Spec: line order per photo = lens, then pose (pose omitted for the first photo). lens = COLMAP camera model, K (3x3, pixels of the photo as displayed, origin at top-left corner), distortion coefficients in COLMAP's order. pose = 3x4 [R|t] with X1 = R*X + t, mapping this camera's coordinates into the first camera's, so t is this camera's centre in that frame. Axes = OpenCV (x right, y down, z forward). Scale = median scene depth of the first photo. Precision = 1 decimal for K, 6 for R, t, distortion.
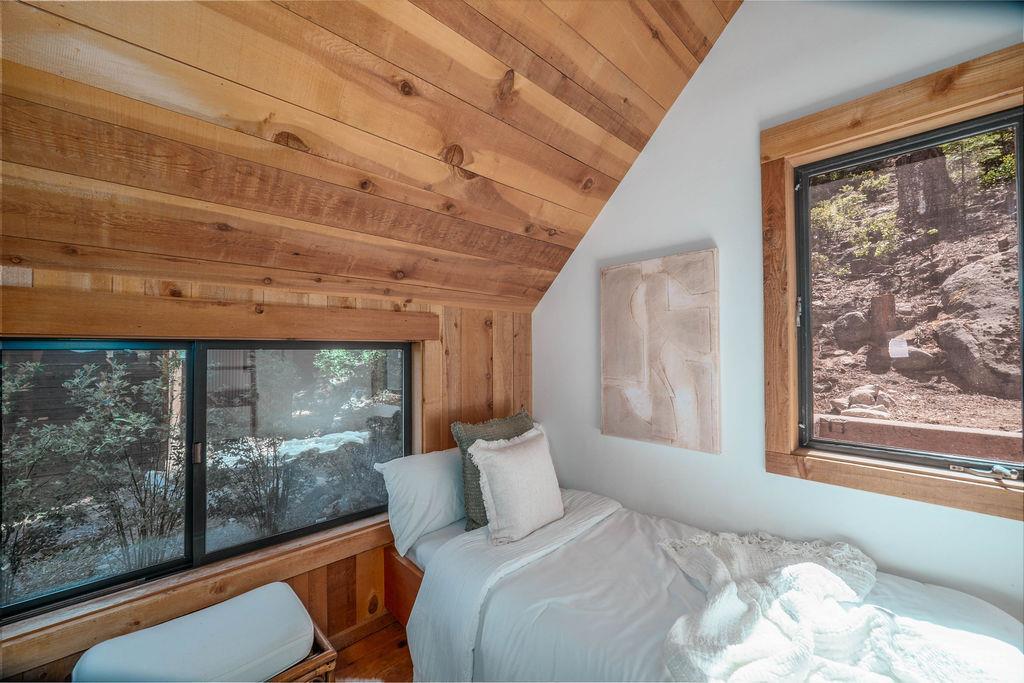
lens RADIAL K [[403.0, 0, 513.3], [0, 403.0, 343.3], [0, 0, 1]] dist [-0.007891, 0.000080]
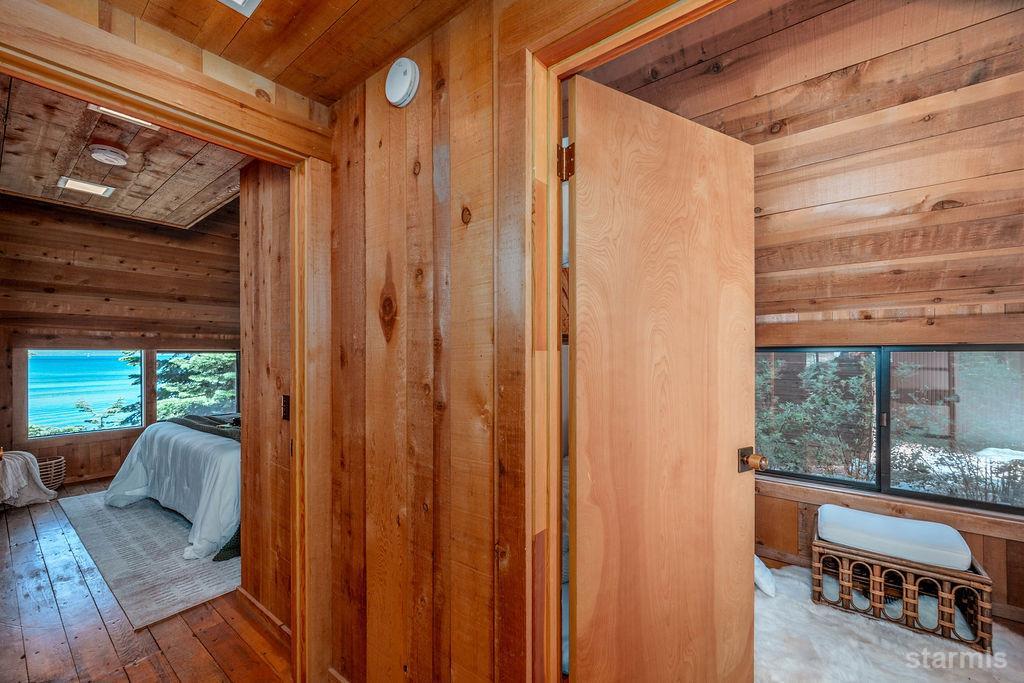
lens RADIAL K [[416.5, 0, 512.6], [0, 416.5, 352.4], [0, 0, 1]] dist [0.001549, 0.000655]
pose [[0.145372, -0.000519, -0.989377, 0.585154], [0.015701, 0.999875, 0.001782, -0.005680], [0.989252, -0.015793, 0.145362, -0.633900]]
